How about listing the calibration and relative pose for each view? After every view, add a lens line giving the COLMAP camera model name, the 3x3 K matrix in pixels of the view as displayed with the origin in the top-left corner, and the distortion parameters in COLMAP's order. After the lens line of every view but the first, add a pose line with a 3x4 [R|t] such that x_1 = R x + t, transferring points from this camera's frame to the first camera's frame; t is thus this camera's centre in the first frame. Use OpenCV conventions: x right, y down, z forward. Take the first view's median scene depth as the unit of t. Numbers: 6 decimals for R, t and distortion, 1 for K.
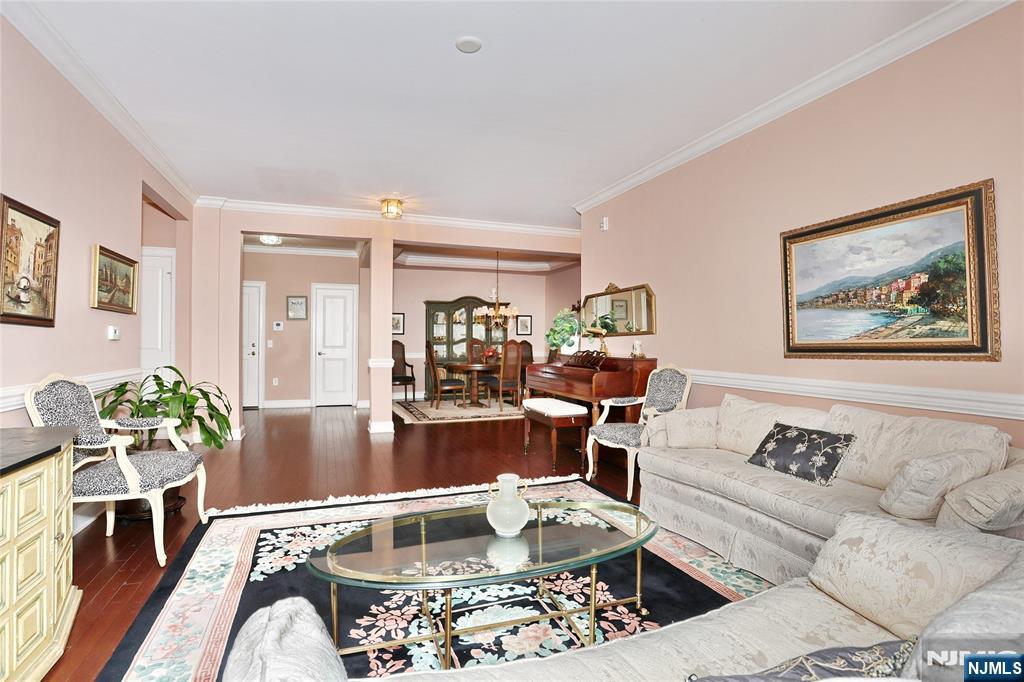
lens RADIAL K [[498.4, 0, 508.8], [0, 498.4, 320.9], [0, 0, 1]] dist [-0.042721, 0.011589]
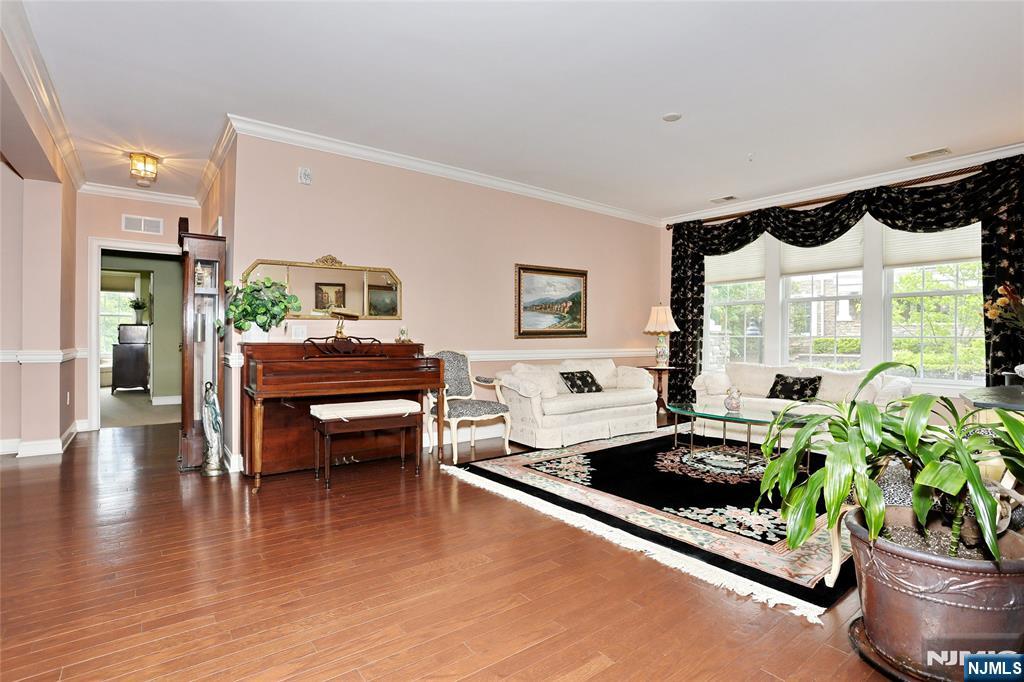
lens RADIAL K [[498.4, 0, 516.0], [0, 498.4, 337.6], [0, 0, 1]] dist [-0.042721, 0.011589]
pose [[-0.309352, -0.003492, 0.950941, -1.216927], [-0.040876, 0.999118, -0.009629, 0.099877], [-0.950069, -0.041849, -0.309222, 1.761732]]
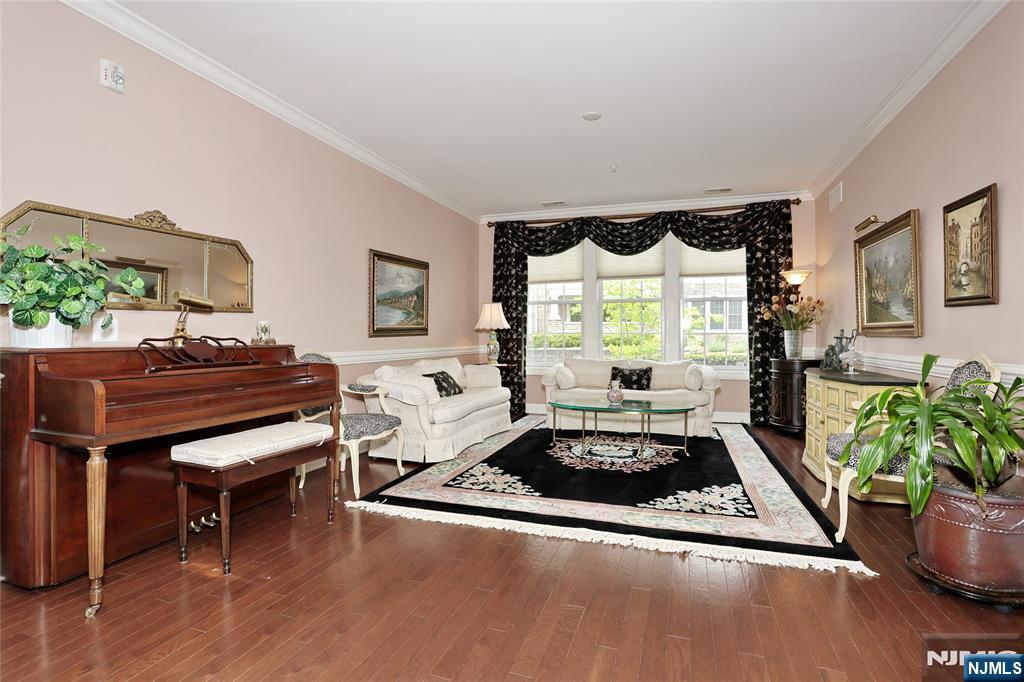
lens RADIAL K [[498.4, 0, 514.1], [0, 498.4, 339.6], [0, 0, 1]] dist [-0.042721, 0.011589]
pose [[-0.774888, -0.007389, 0.632055, -0.768162], [-0.024259, 0.999543, -0.018056, 0.111741], [-0.631632, -0.029324, -0.774713, 2.131957]]
